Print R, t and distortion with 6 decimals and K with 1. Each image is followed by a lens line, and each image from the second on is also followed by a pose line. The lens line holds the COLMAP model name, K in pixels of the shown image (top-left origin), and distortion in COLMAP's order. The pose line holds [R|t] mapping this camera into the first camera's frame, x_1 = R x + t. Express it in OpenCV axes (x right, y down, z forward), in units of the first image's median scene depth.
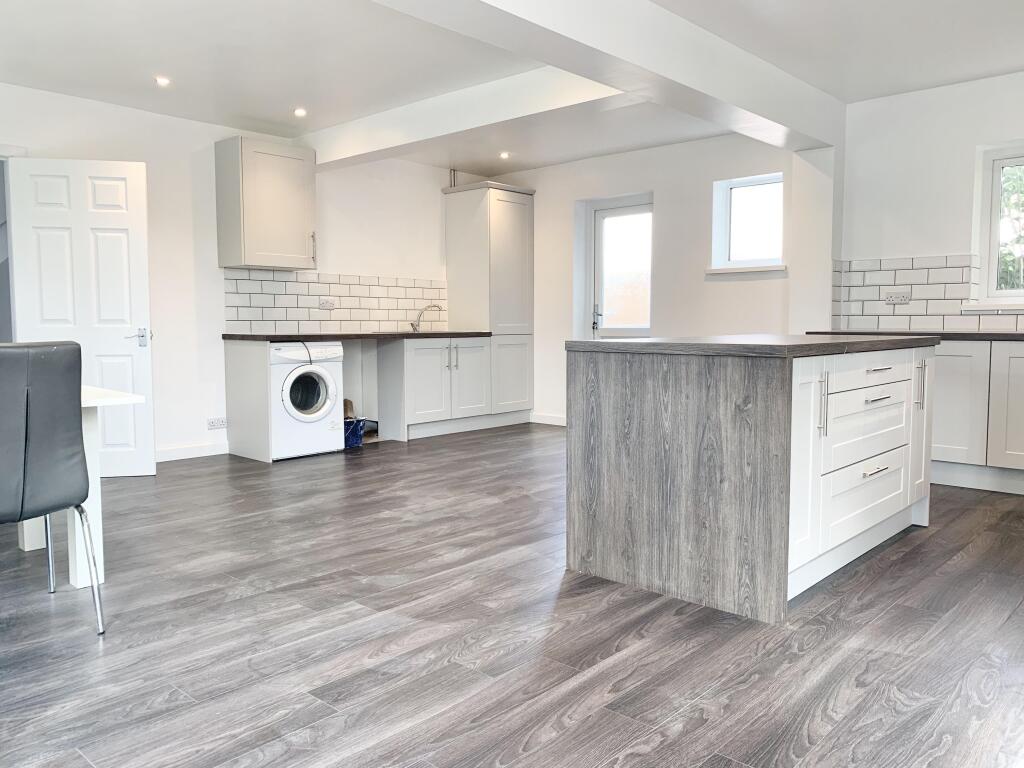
lens RADIAL K [[783.1, 0, 517.0], [0, 783.1, 375.8], [0, 0, 1]] dist [0.033431, -0.031397]
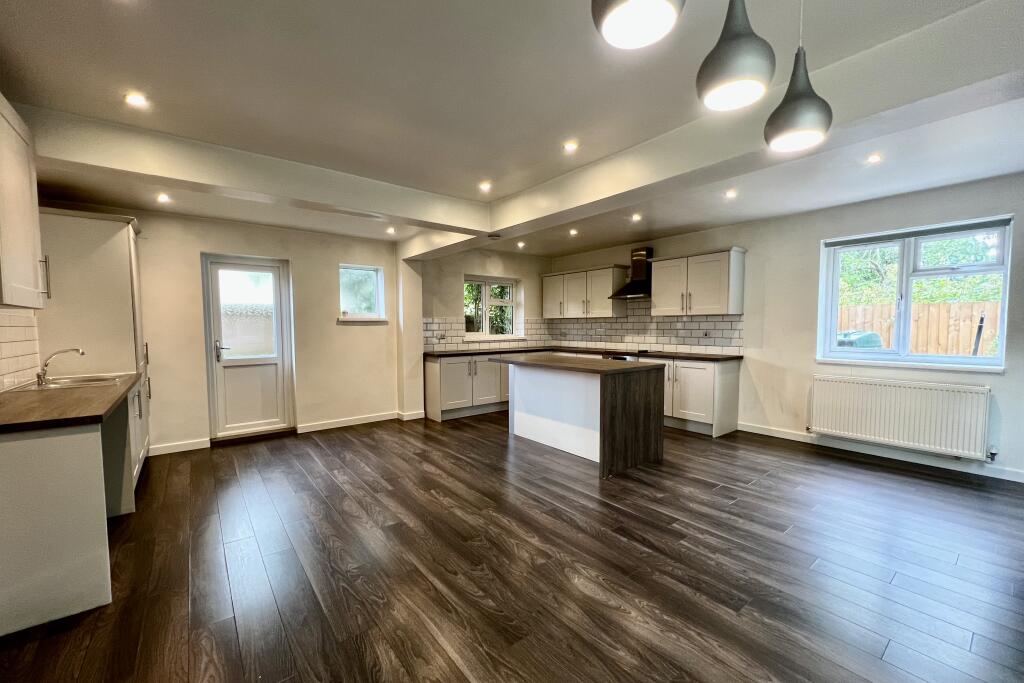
lens RADIAL K [[413.1, 0, 513.9], [0, 413.1, 351.7], [0, 0, 1]] dist [-0.002002, 0.000415]
pose [[0.156986, -0.061436, 0.985688, -1.109526], [0.075461, 0.995892, 0.050053, -0.175307], [-0.984714, 0.066523, 0.160977, 1.110288]]
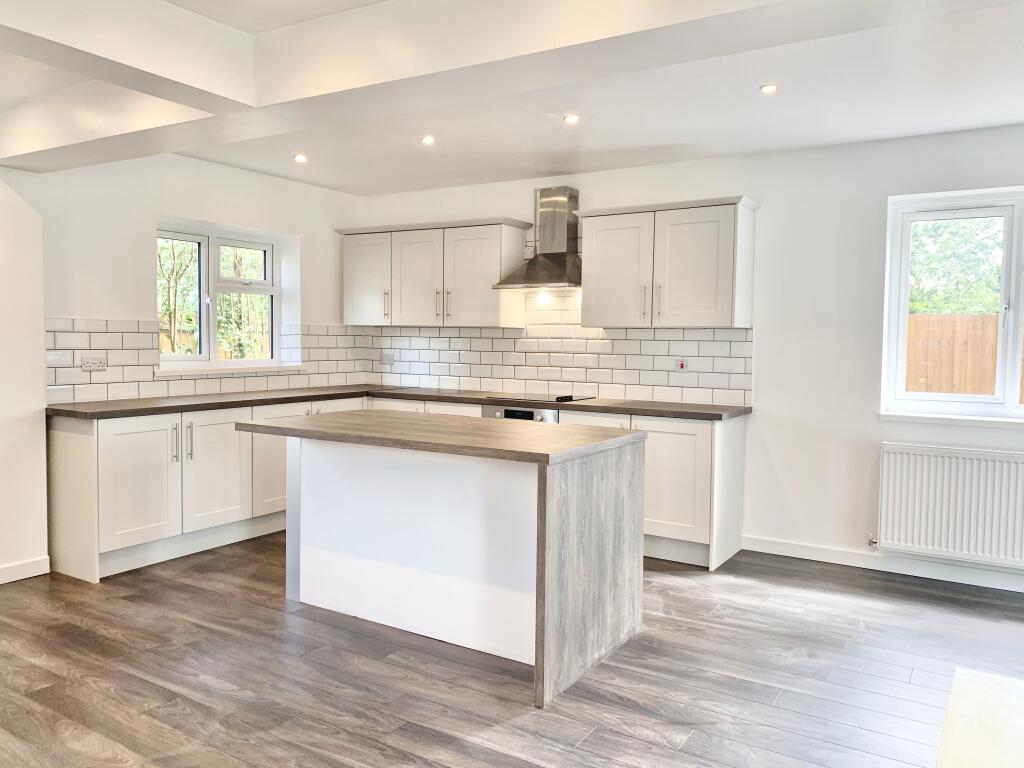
lens RADIAL K [[783.1, 0, 521.2], [0, 783.1, 375.9], [0, 0, 1]] dist [0.033431, -0.031397]
pose [[-0.190893, -0.049744, 0.980350, -0.852271], [0.057195, 0.996455, 0.061698, -0.202213], [-0.979943, 0.067849, -0.187371, 1.253784]]
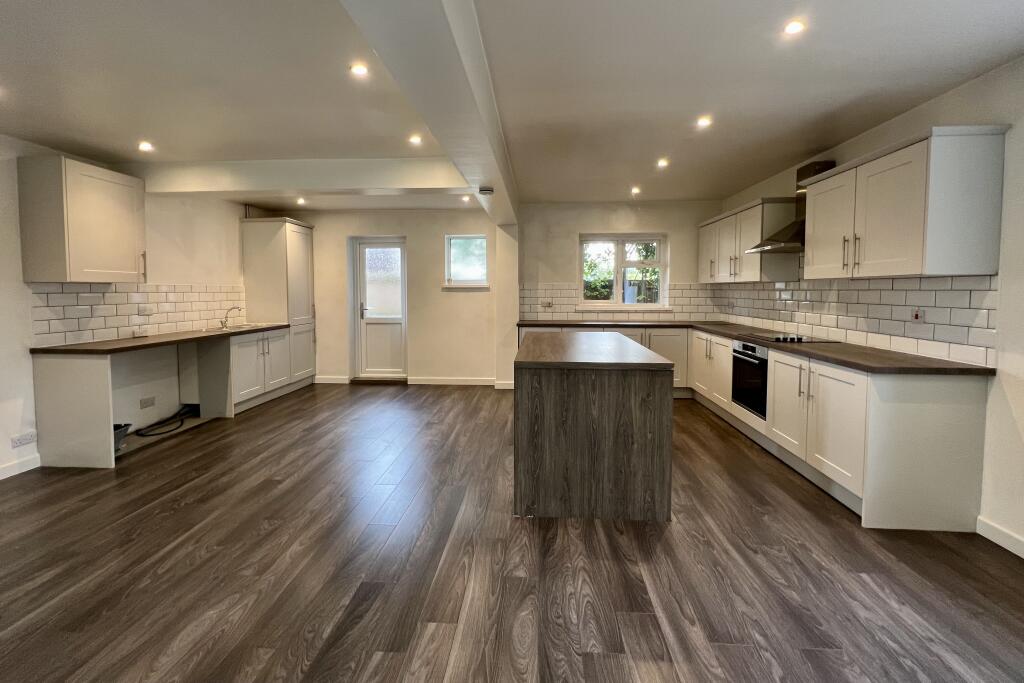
lens RADIAL K [[413.1, 0, 511.1], [0, 413.1, 310.1], [0, 0, 1]] dist [-0.002002, 0.000415]
pose [[0.783224, -0.029799, 0.621026, -0.436862], [0.044037, 0.999001, -0.007602, -0.141246], [-0.620179, 0.033302, 0.783753, 0.418176]]
